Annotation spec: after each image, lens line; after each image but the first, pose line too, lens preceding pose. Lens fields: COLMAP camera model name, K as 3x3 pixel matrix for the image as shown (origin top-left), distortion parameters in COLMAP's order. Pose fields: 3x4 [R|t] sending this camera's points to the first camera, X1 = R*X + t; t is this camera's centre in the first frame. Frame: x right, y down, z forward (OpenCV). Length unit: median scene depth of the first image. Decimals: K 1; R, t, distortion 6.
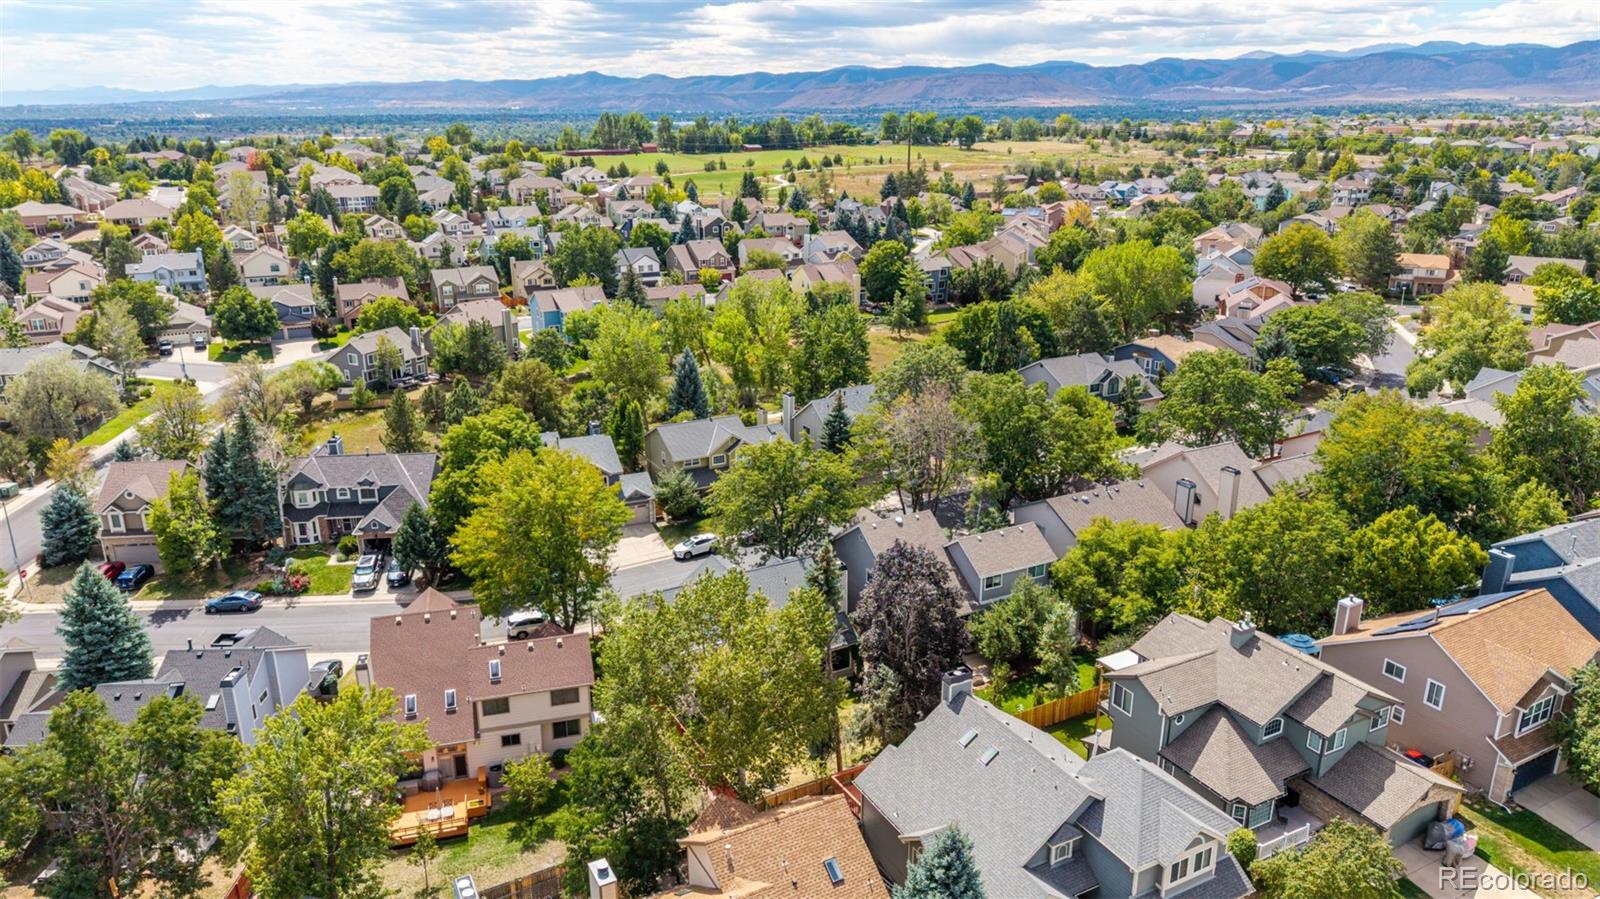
lens RADIAL K [[1075.5, 0, 796.0], [0, 1075.5, 421.4], [0, 0, 1]] dist [0.049944, -0.049418]
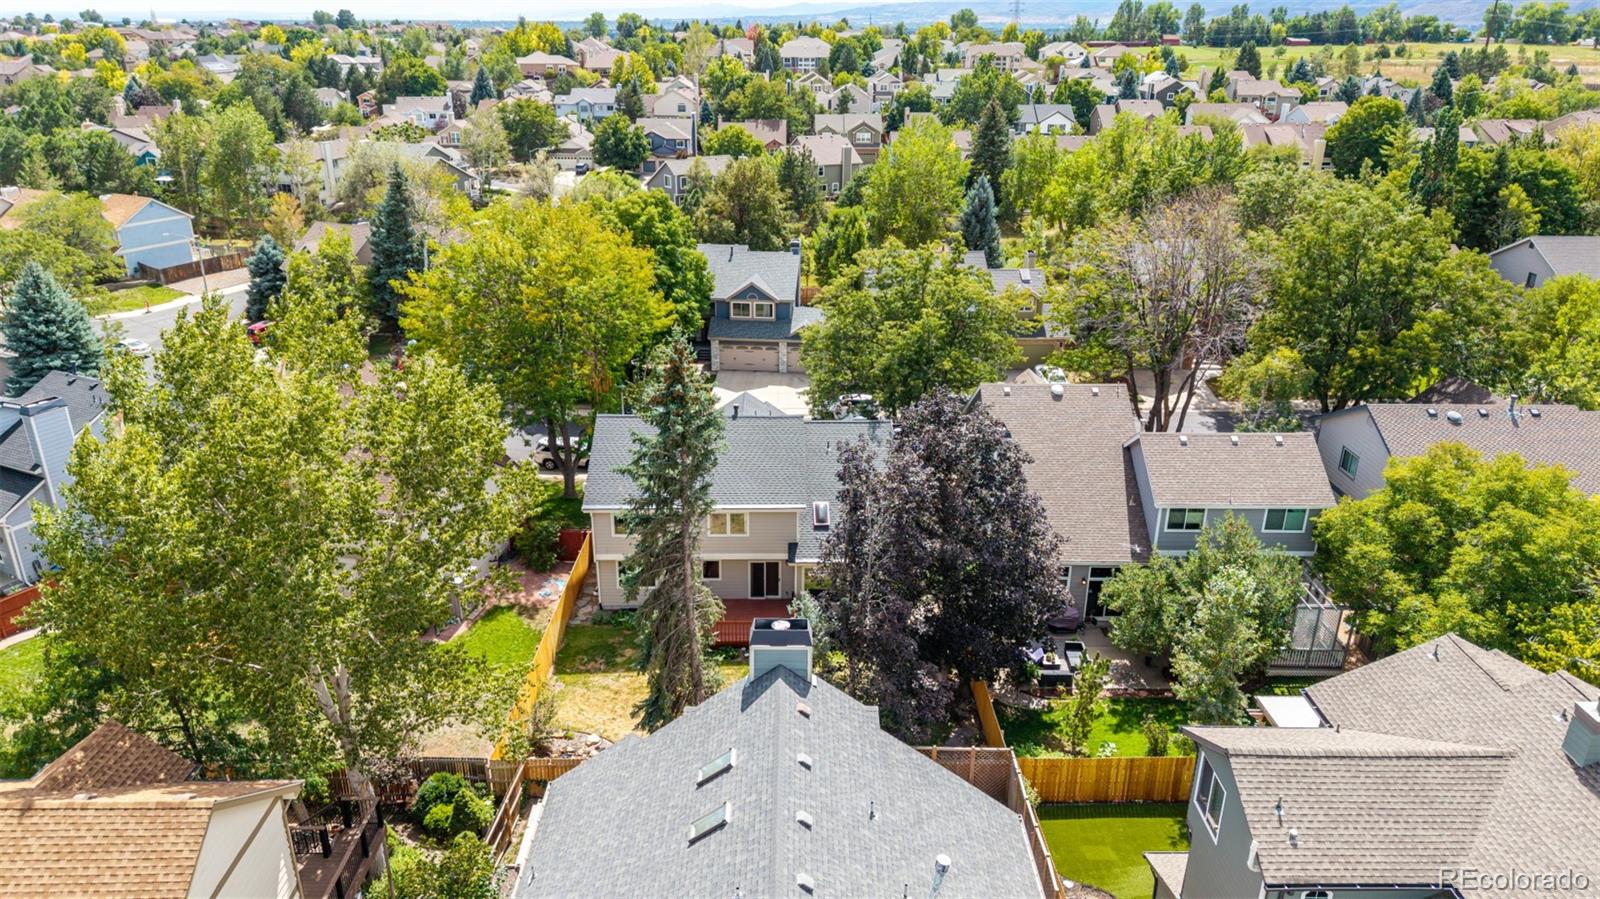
lens RADIAL K [[1075.5, 0, 796.0], [0, 1075.5, 421.4], [0, 0, 1]] dist [0.049944, -0.049418]
pose [[0.886209, 0.169764, -0.431062, 0.138121], [-0.139705, 0.985057, 0.100727, 0.042650], [0.441720, -0.029044, 0.896683, 0.249060]]
